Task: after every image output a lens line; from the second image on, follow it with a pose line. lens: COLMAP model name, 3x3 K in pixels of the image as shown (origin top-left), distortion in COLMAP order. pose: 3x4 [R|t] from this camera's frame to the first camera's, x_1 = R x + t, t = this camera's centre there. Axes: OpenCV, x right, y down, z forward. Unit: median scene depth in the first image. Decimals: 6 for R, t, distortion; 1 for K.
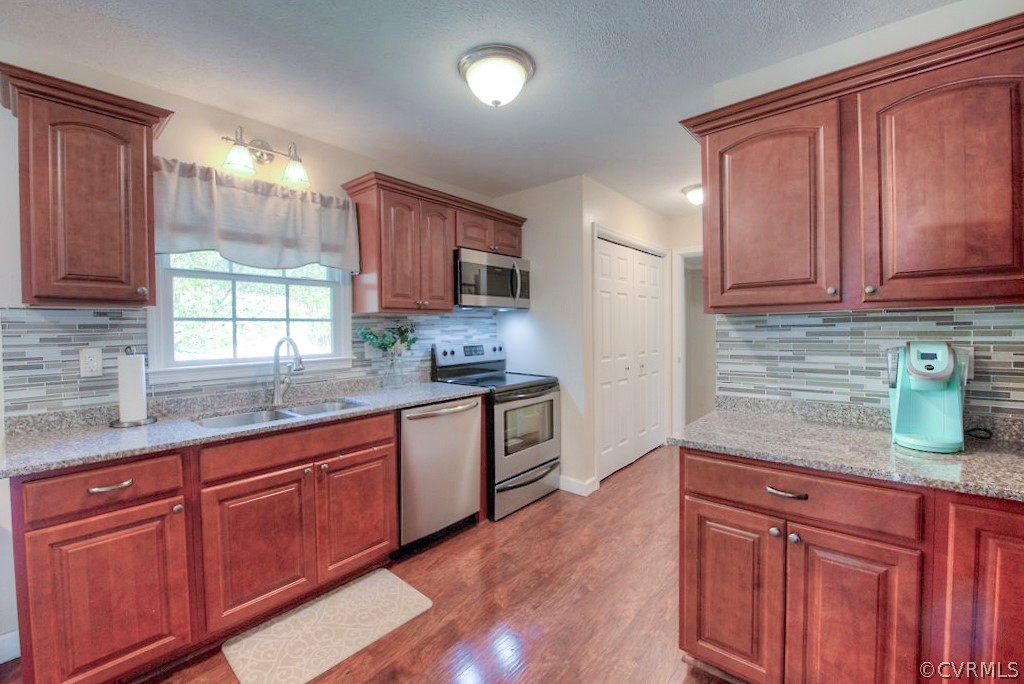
lens RADIAL K [[424.9, 0, 517.3], [0, 424.9, 338.3], [0, 0, 1]] dist [-0.017630, -0.000619]
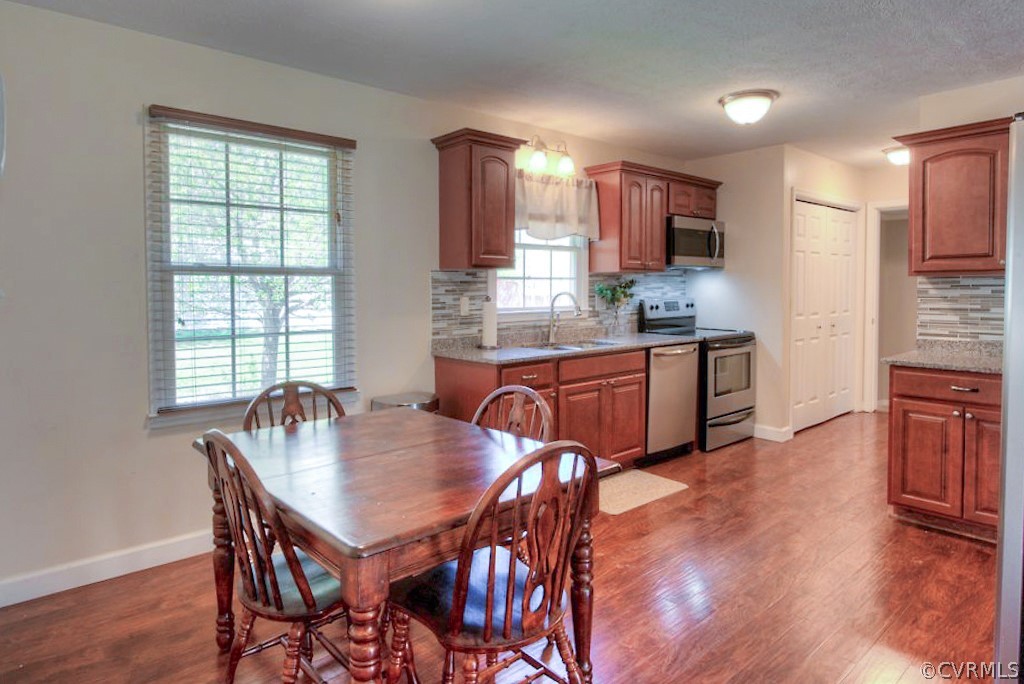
lens RADIAL K [[602.1, 0, 499.1], [0, 602.1, 303.8], [0, 0, 1]] dist [-0.007794, -0.002554]
pose [[0.985700, 0.012176, -0.168072, -0.419561], [-0.011112, 0.999912, 0.007266, 0.024869], [0.168146, -0.005294, 0.985748, -0.888013]]
